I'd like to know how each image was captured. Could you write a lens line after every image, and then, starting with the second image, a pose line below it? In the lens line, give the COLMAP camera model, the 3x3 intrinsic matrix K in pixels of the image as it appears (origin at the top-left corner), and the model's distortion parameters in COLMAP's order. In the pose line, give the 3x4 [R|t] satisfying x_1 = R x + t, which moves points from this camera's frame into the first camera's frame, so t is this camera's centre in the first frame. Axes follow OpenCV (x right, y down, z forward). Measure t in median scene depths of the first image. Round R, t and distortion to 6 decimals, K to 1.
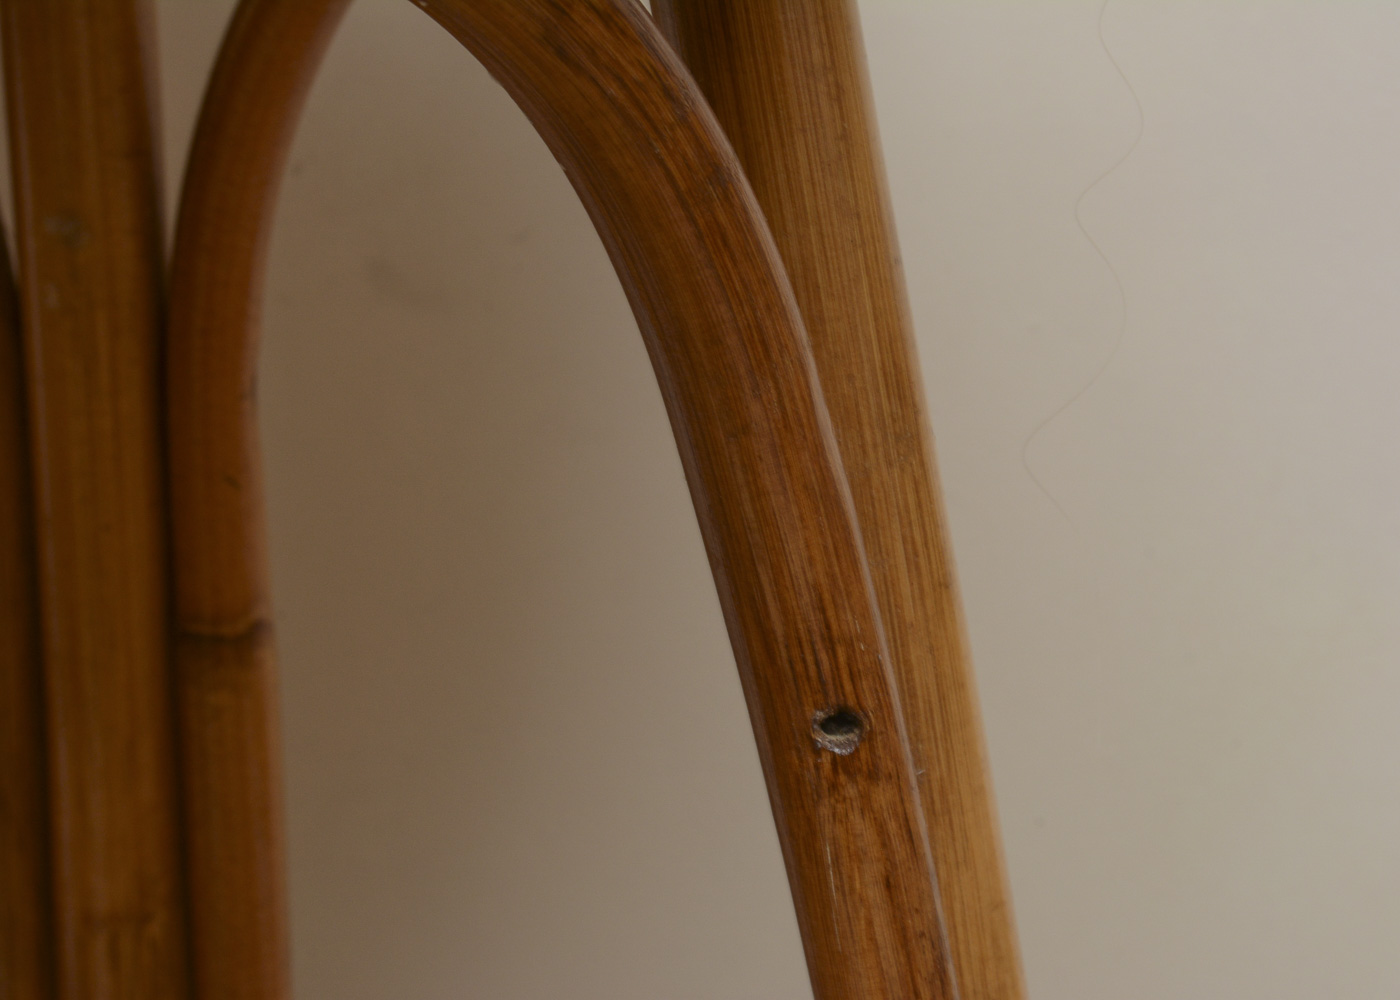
lens RADIAL K [[3353.8, 0, 700.0], [0, 3353.8, 500.0], [0, 0, 1]] dist [0.028968, 0.152429]
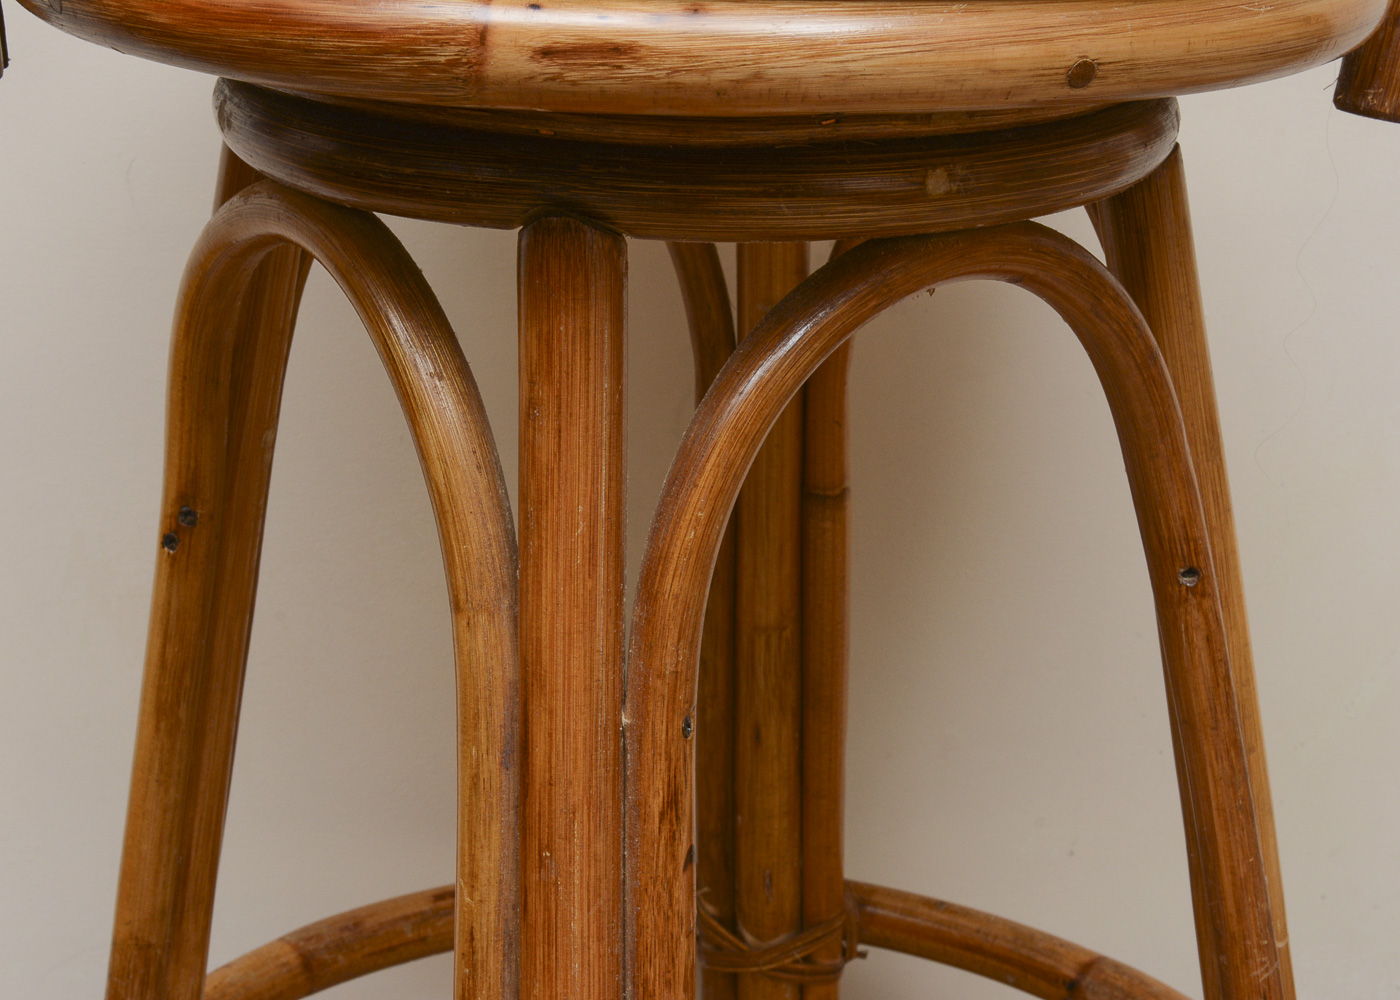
lens RADIAL K [[2347.9, 0, 700.0], [0, 2347.9, 500.0], [0, 0, 1]] dist [-0.004679, -0.060535]
pose [[0.998633, -0.003793, -0.052131, -0.217554], [0.009157, 0.994633, 0.103058, -0.159437], [0.051461, -0.103394, 0.993308, -0.663106]]
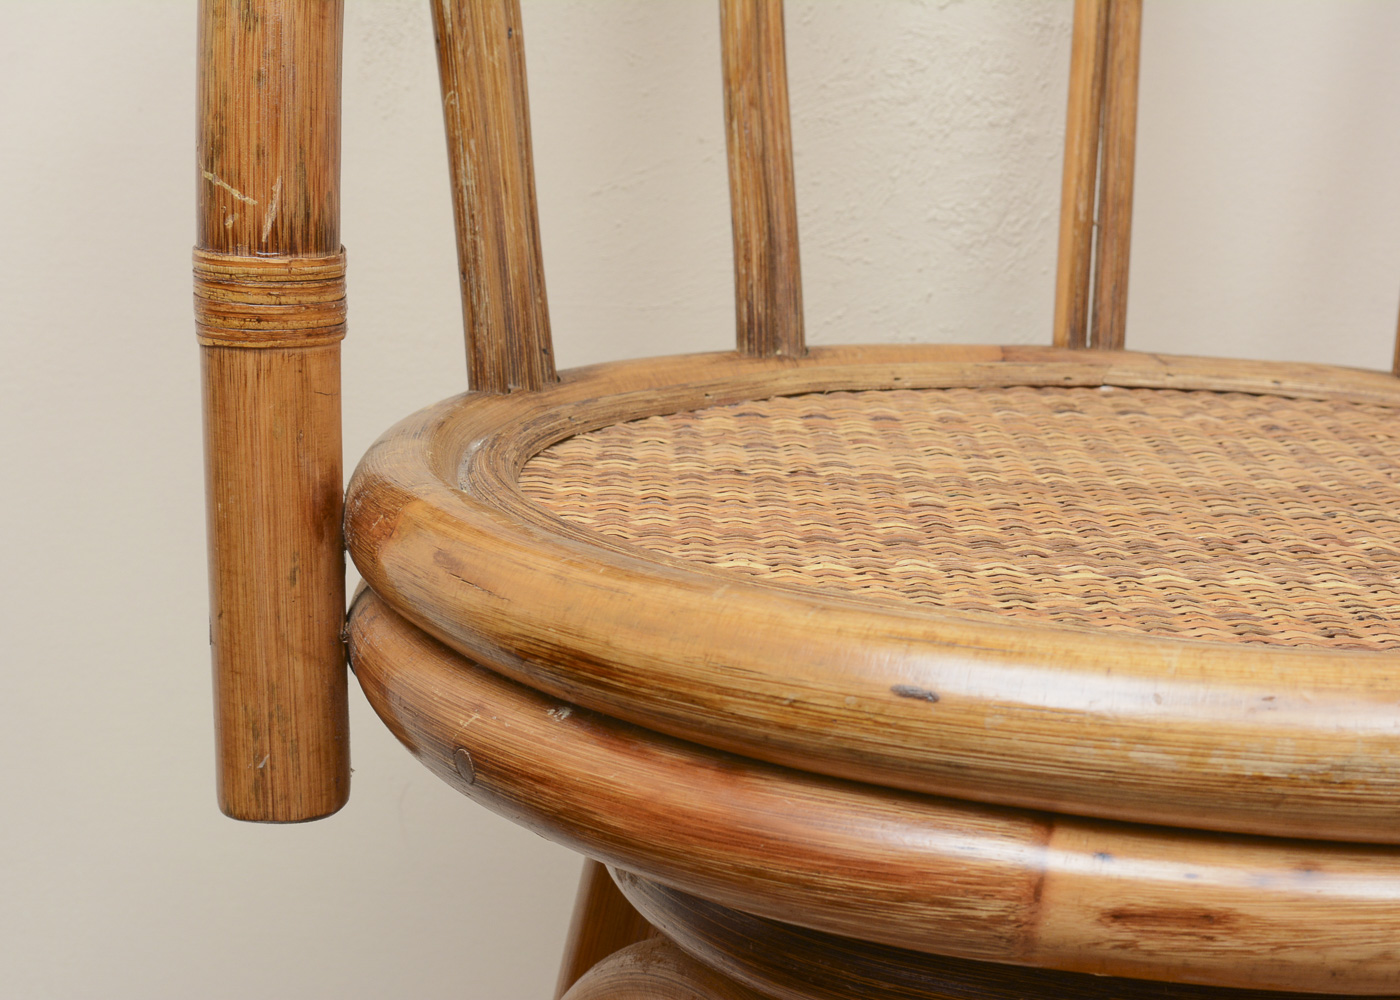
lens RADIAL K [[3042.7, 0, 700.0], [0, 3042.7, 500.0], [0, 0, 1]] dist [0.023908, -0.044165]
pose [[0.992718, 0.016382, -0.119338, -0.382574], [-0.021850, 0.998763, -0.044657, -0.375892], [0.118459, 0.046939, 0.991849, -0.716399]]
